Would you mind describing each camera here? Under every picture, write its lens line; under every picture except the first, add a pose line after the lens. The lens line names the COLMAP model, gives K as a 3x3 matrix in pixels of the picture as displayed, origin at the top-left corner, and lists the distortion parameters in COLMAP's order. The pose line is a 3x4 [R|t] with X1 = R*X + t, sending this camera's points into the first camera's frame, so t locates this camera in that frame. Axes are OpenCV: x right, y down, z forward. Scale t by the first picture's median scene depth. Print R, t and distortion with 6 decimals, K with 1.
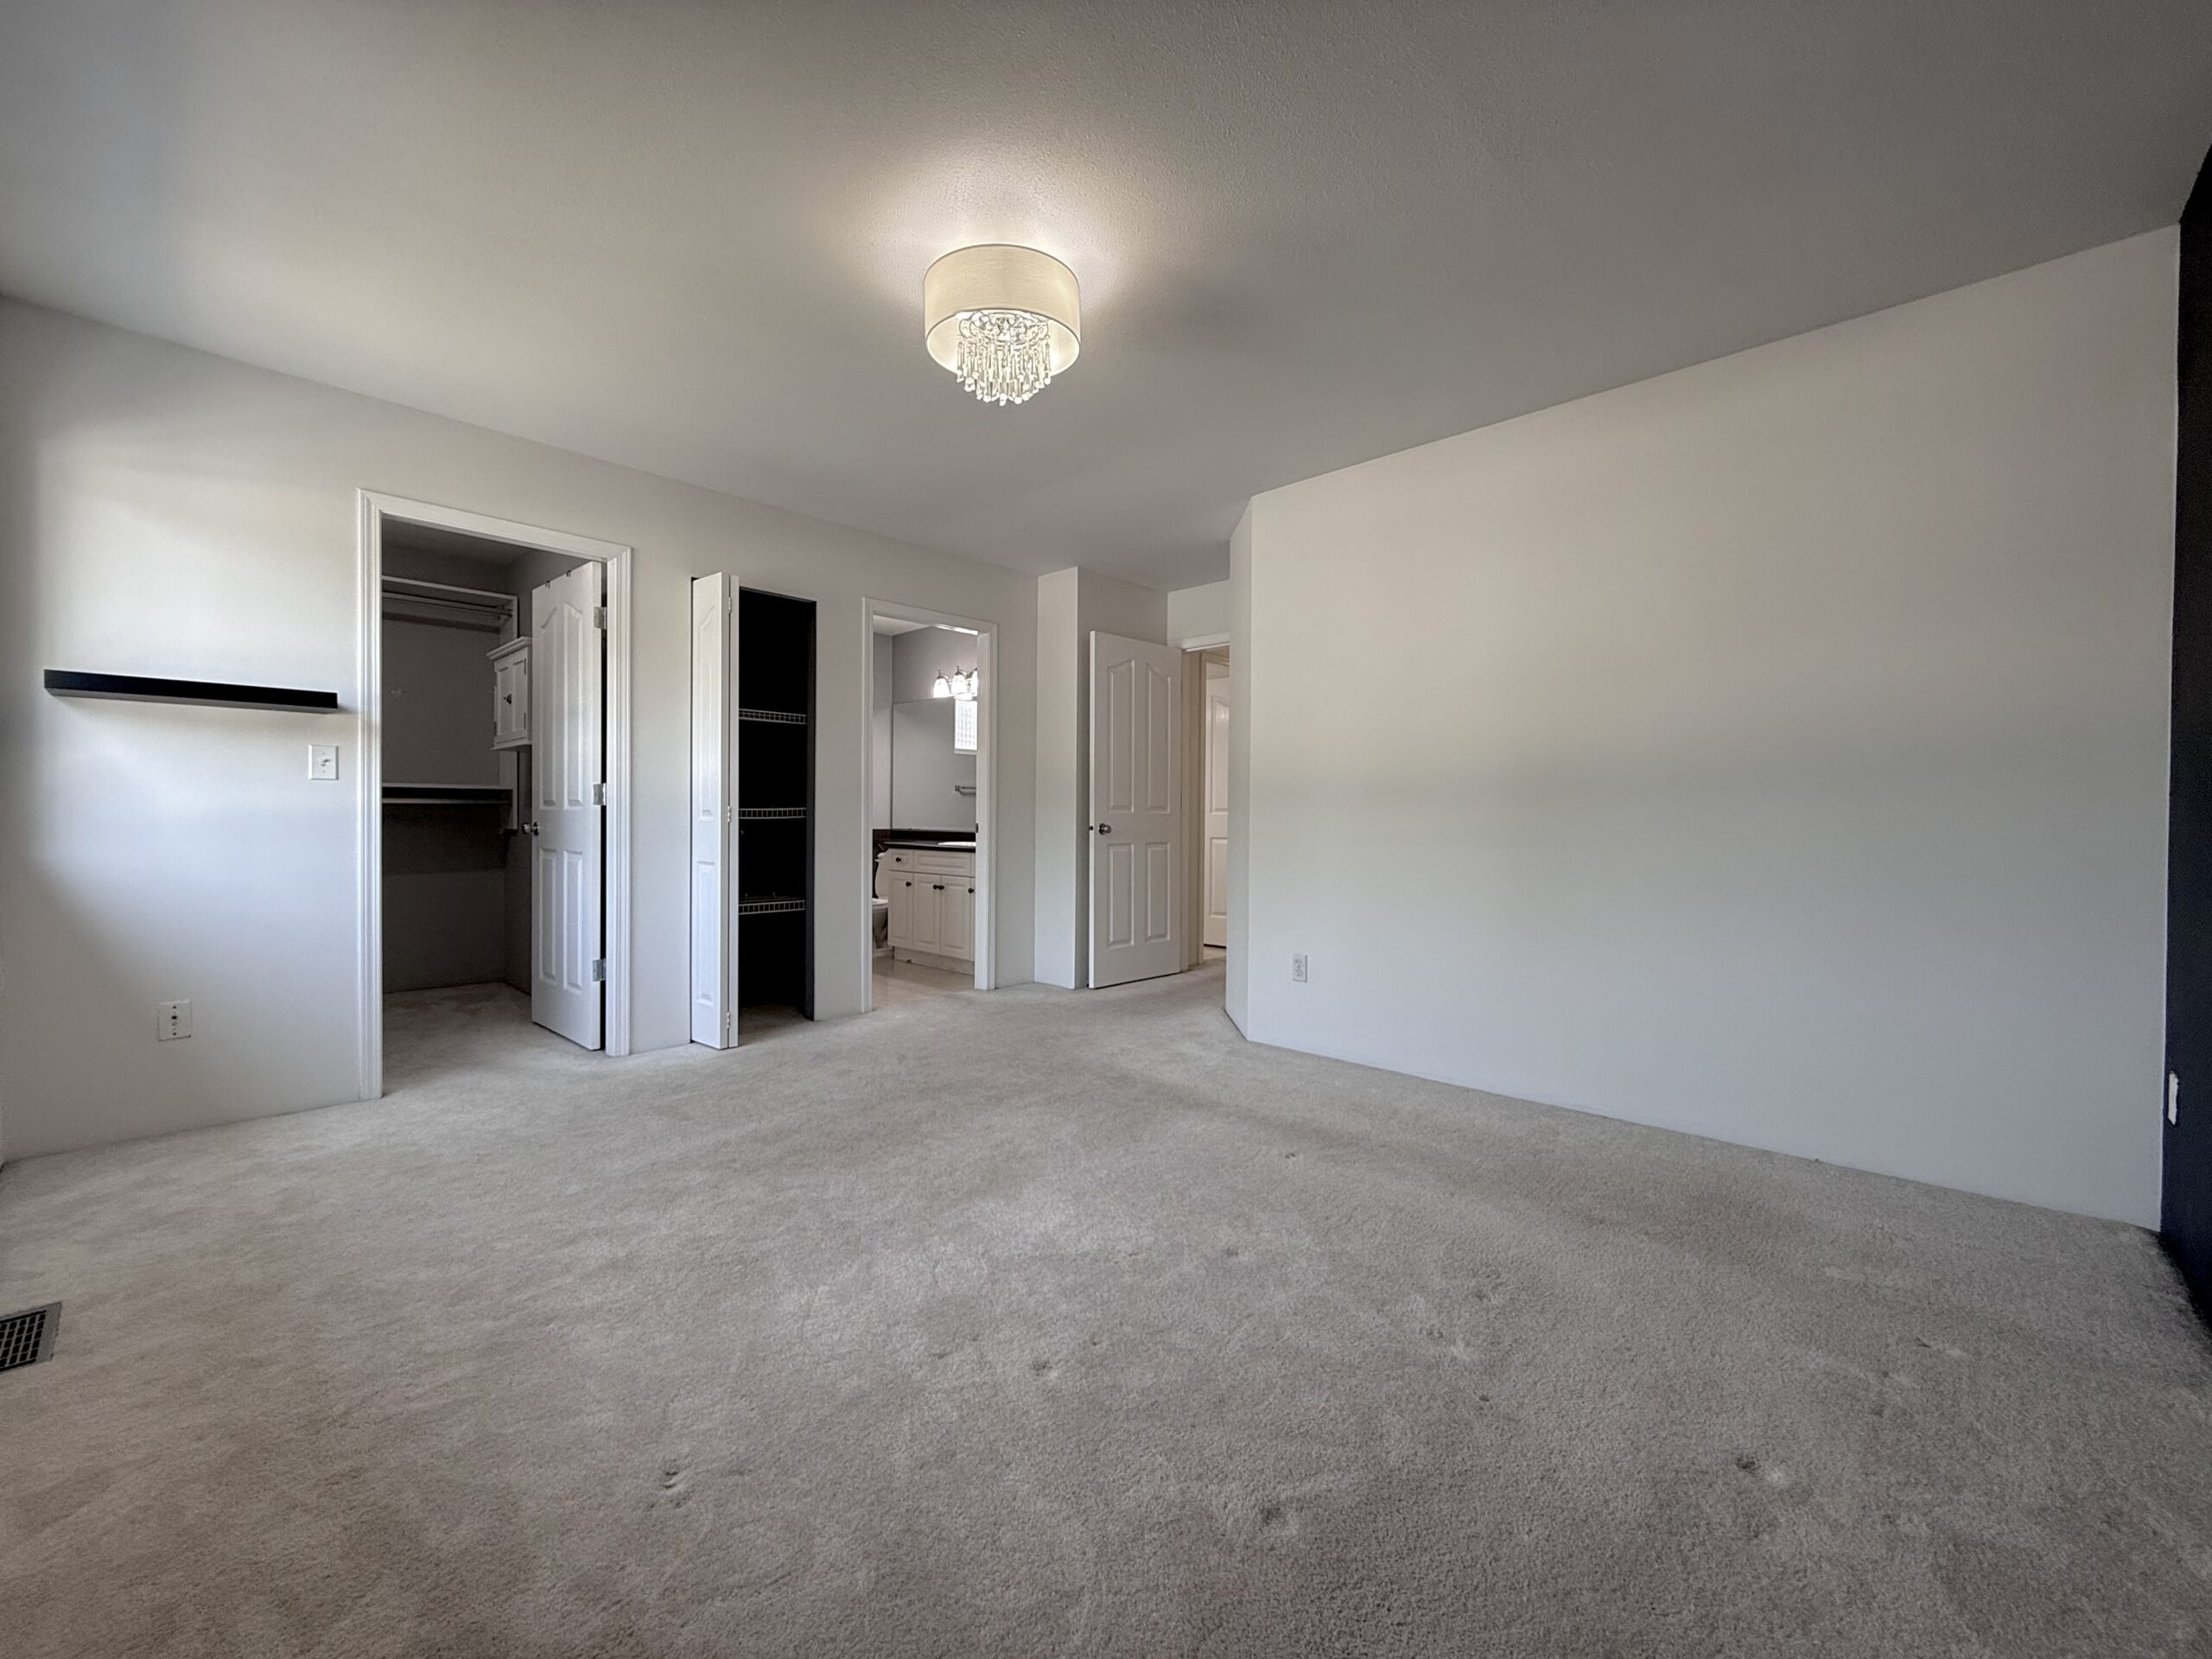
lens RADIAL K [[890.6, 0, 1101.1], [0, 890.6, 824.8], [0, 0, 1]] dist [-0.001619, -0.000009]
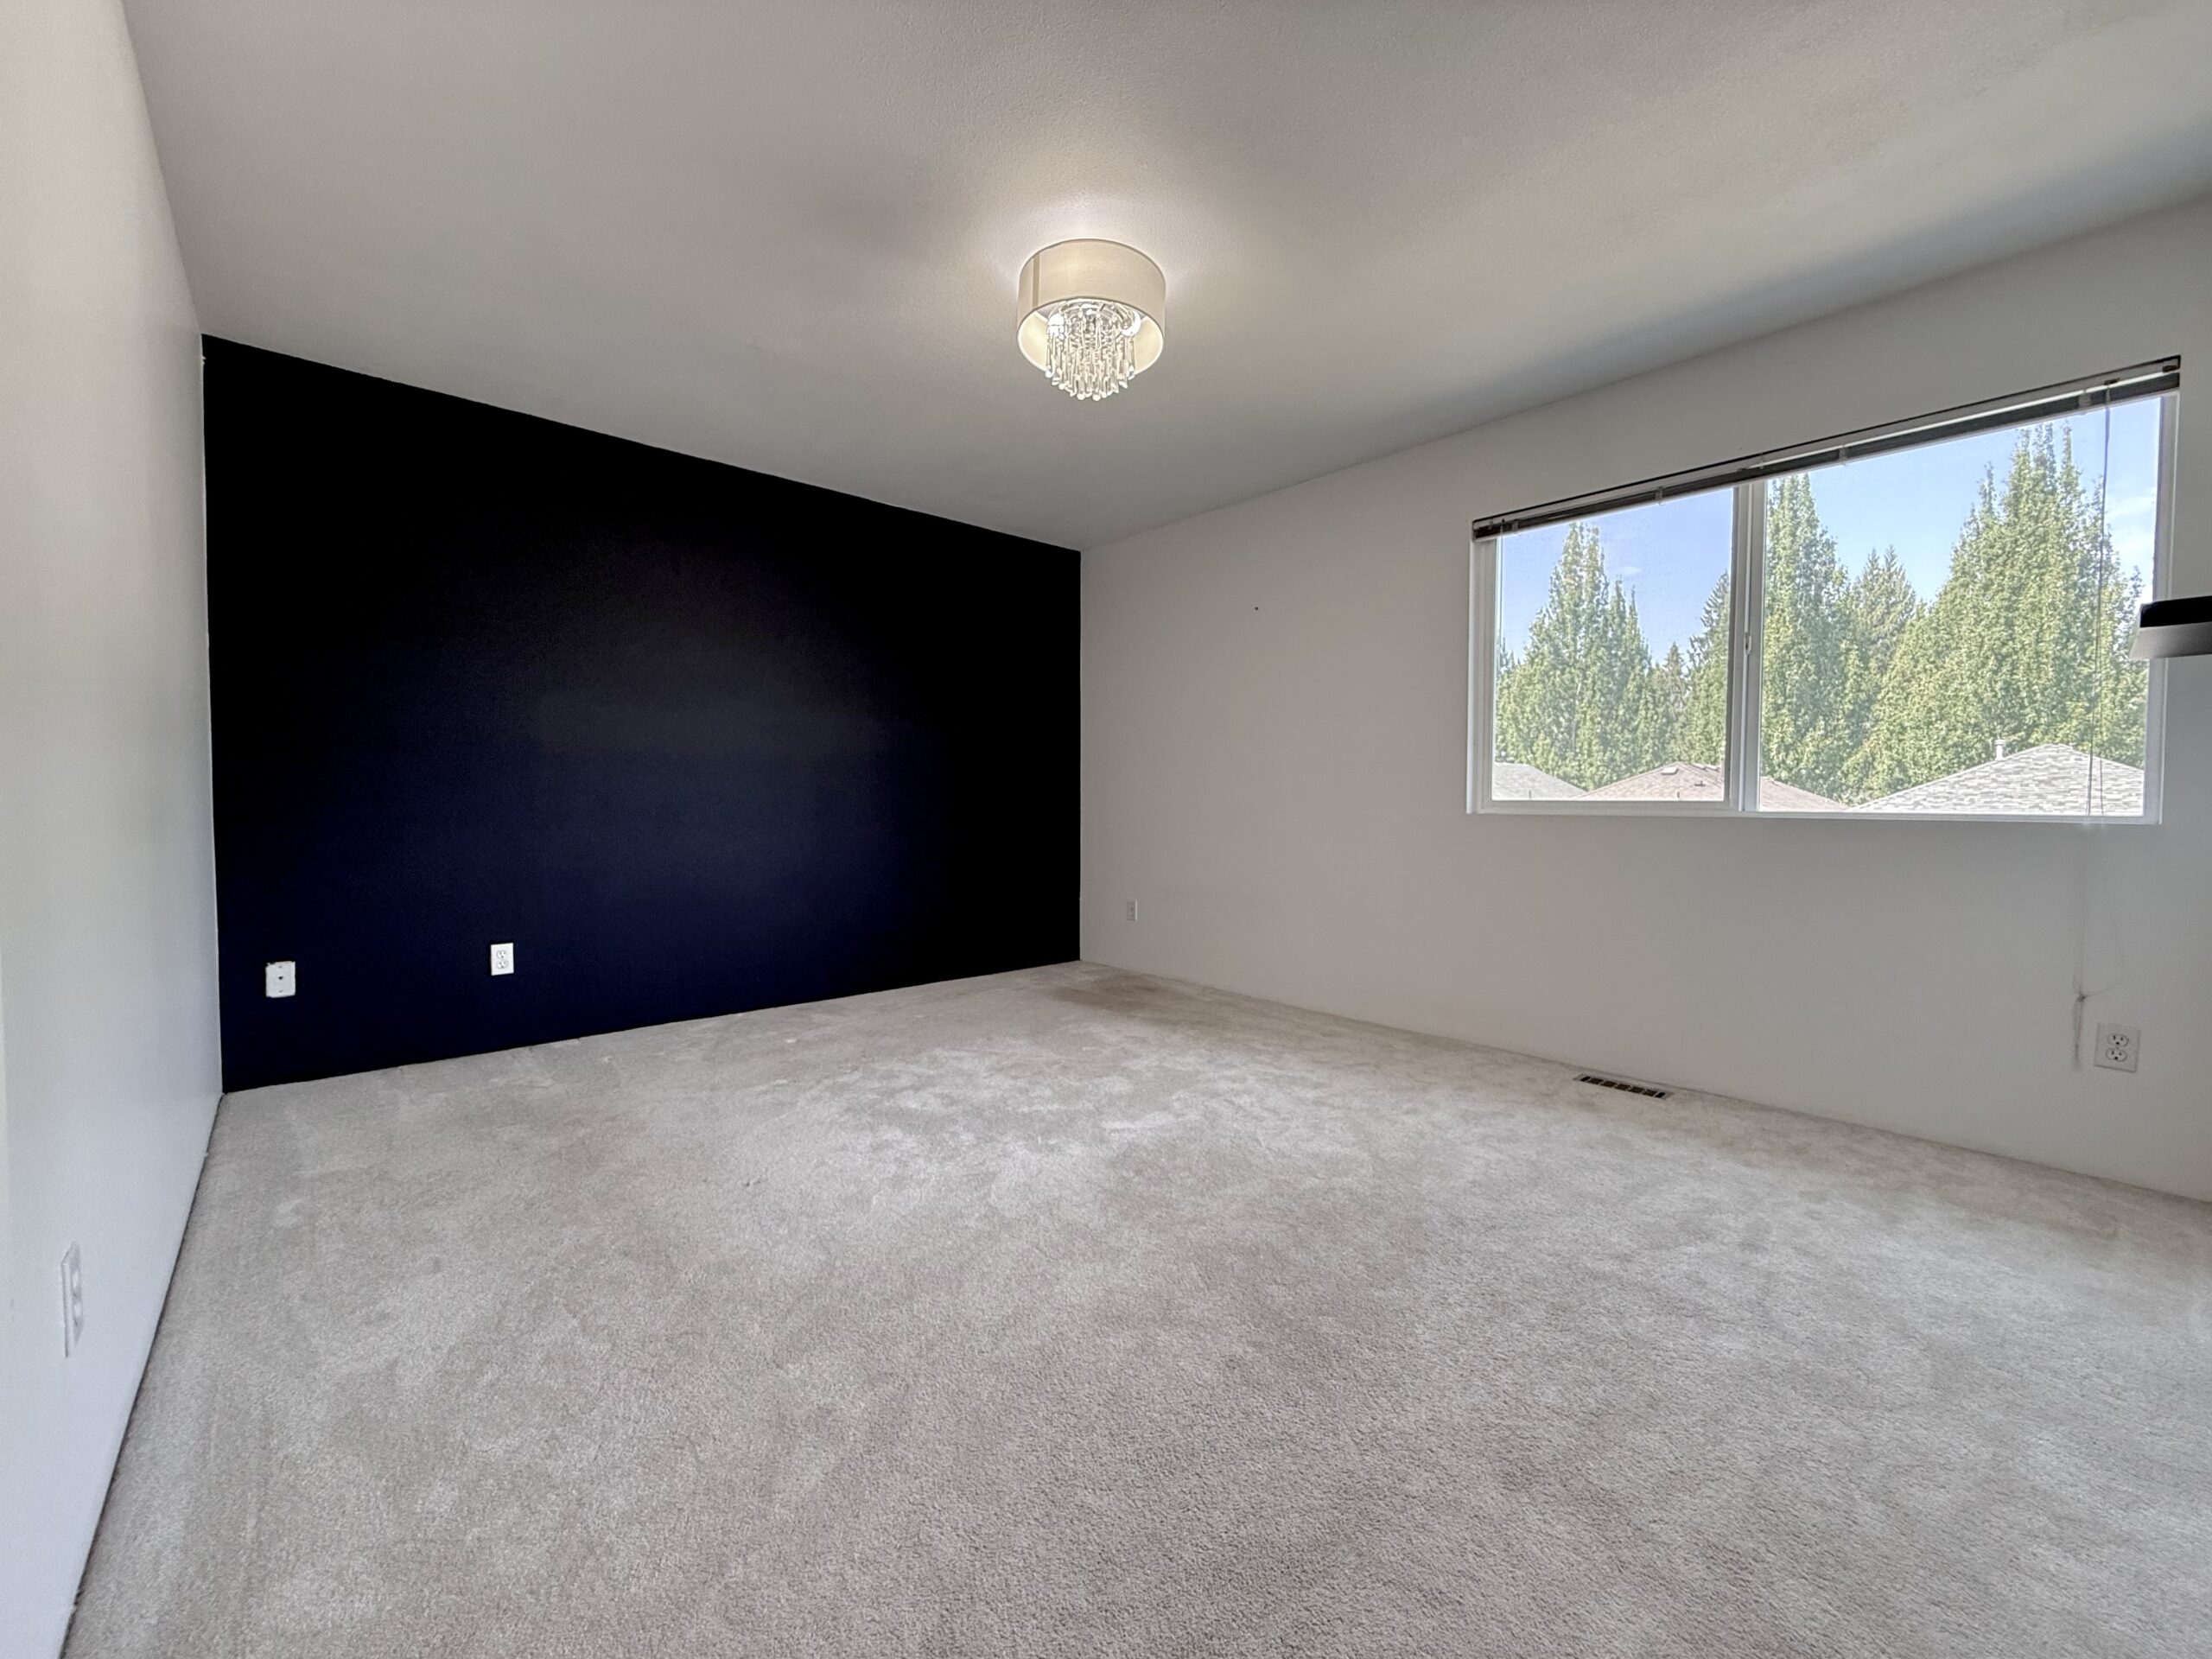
lens RADIAL K [[881.1, 0, 1099.5], [0, 881.1, 829.5], [0, 0, 1]] dist [-0.001697, 0.000336]
pose [[-0.997072, -0.015992, 0.074771, -0.150782], [-0.013251, 0.999227, 0.037004, -0.000022], [-0.075305, 0.035905, -0.996514, 1.495285]]
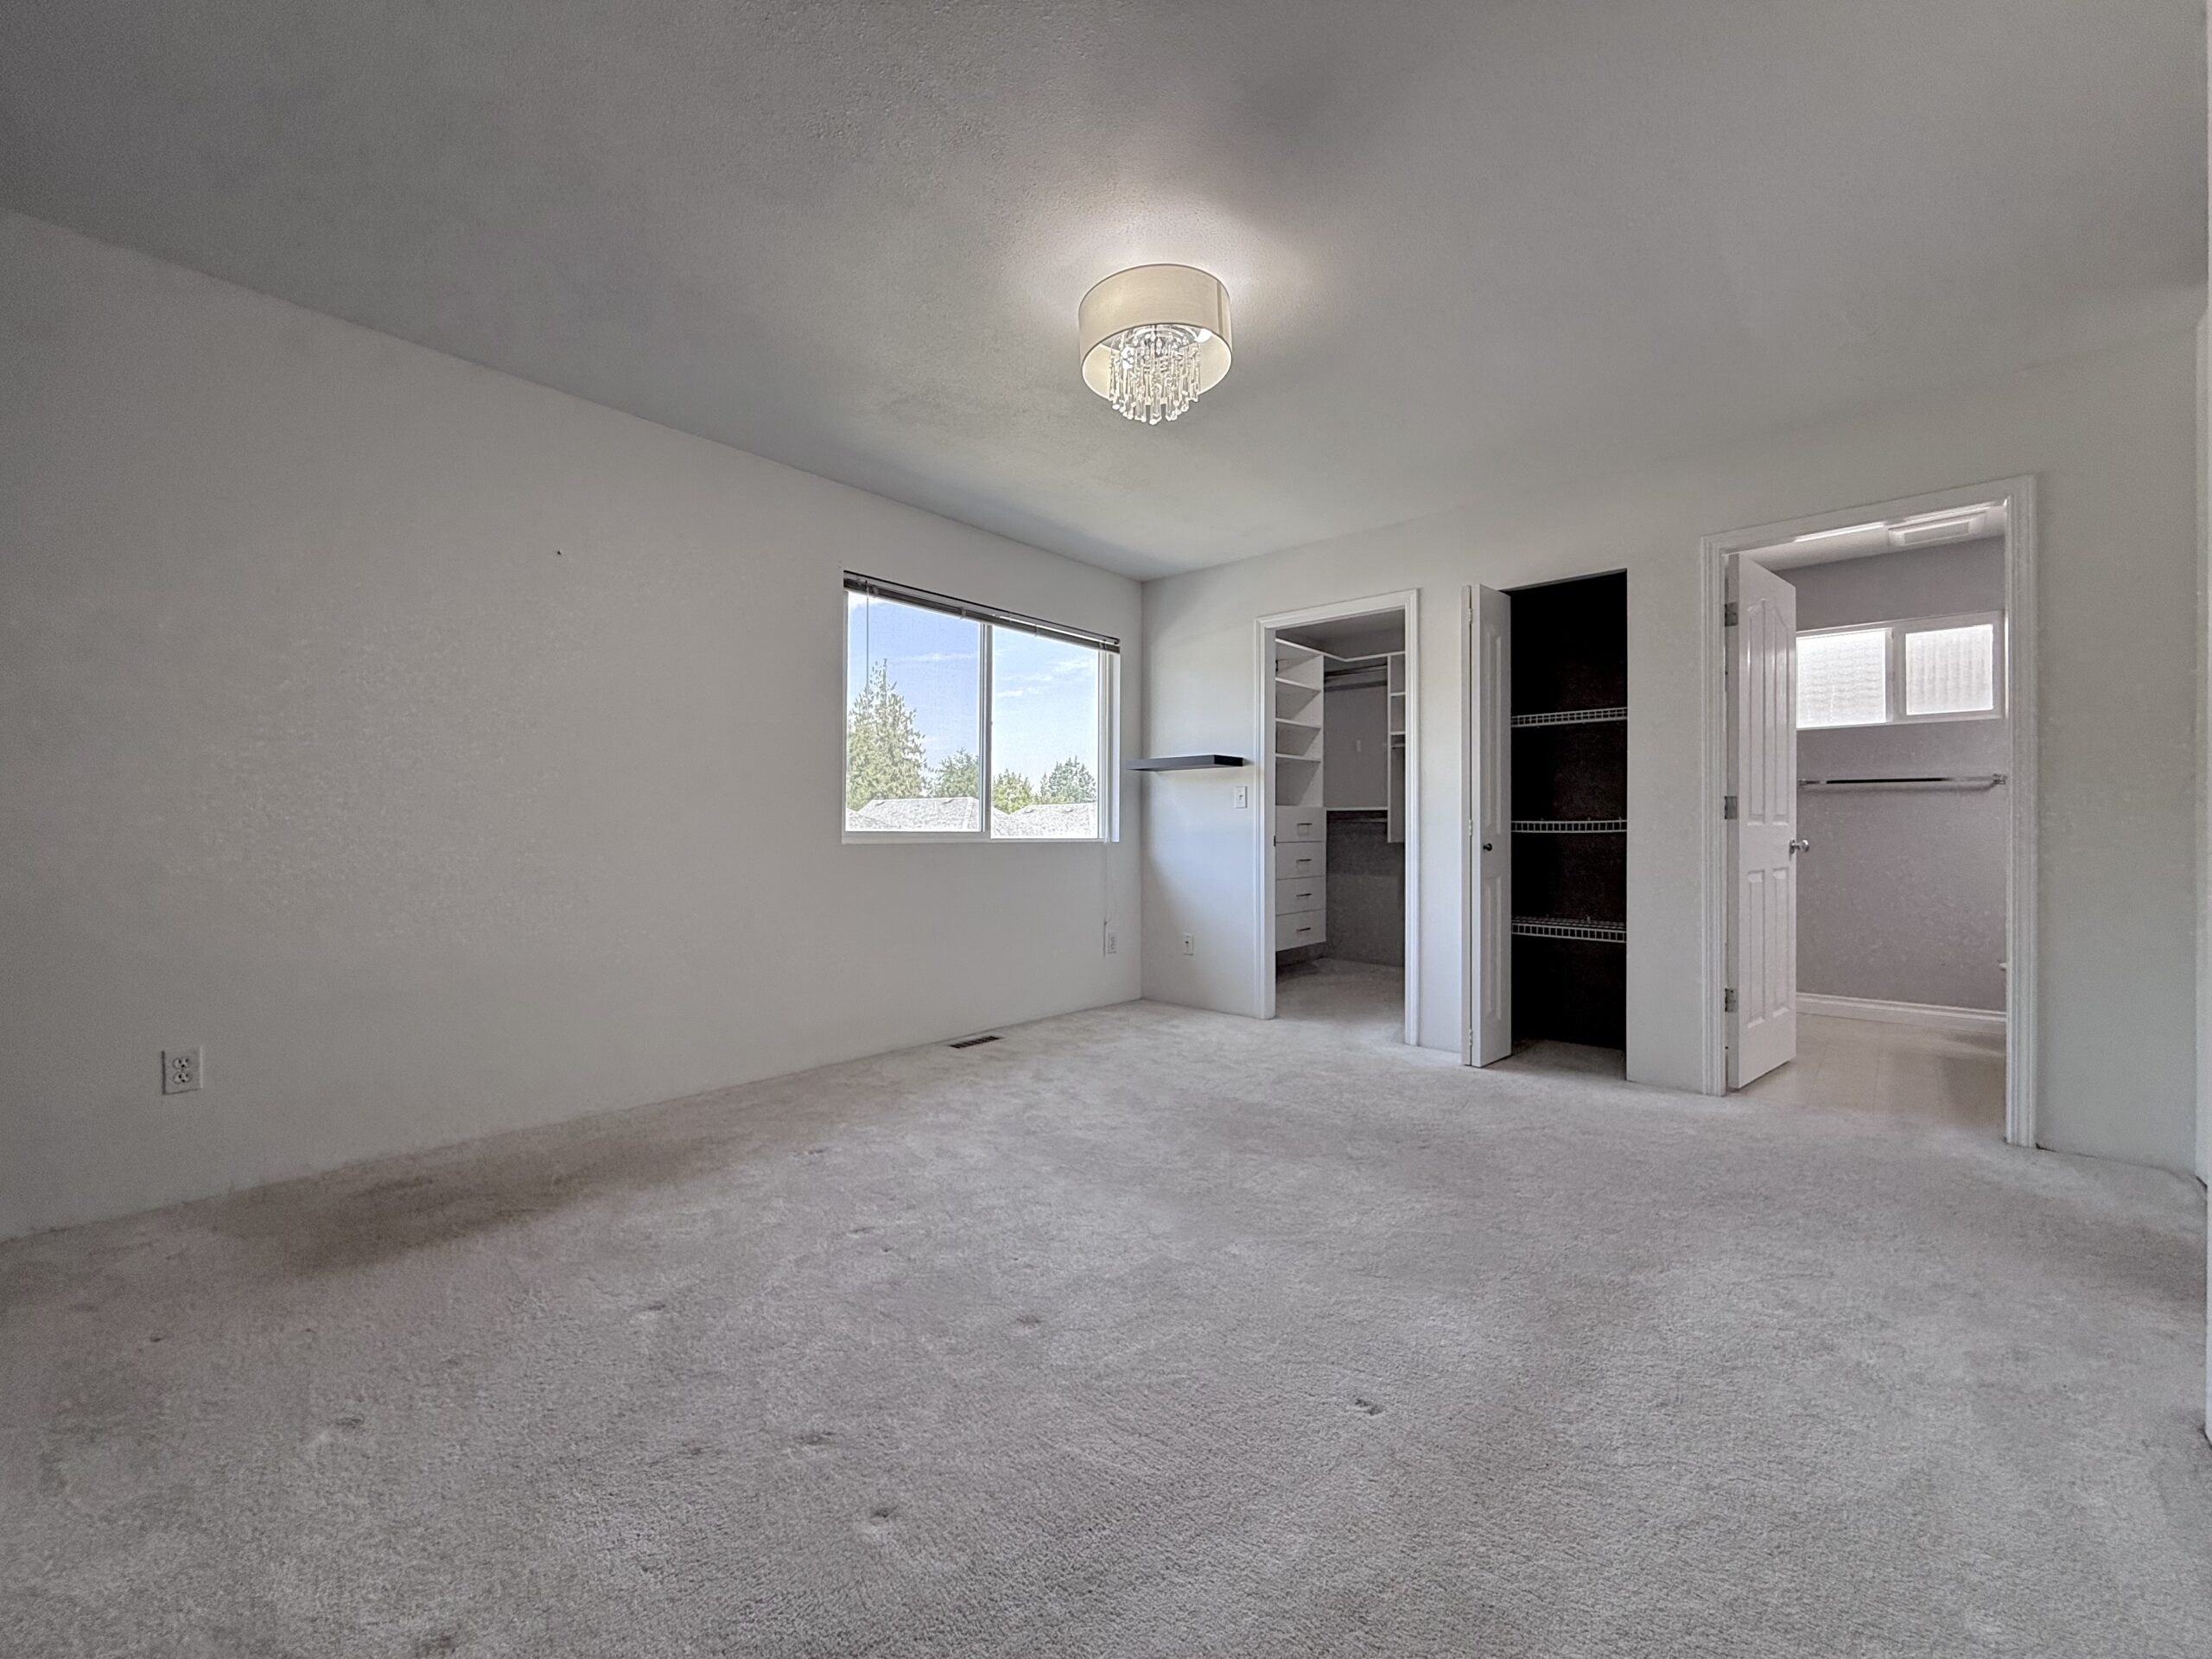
lens RADIAL K [[881.1, 0, 1099.5], [0, 881.1, 829.5], [0, 0, 1]] dist [-0.001697, 0.000336]
pose [[0.020781, -0.005964, -0.999766, 0.654442], [-0.008951, 0.999941, -0.006151, -0.000549], [0.999744, 0.009077, 0.020727, 0.671673]]
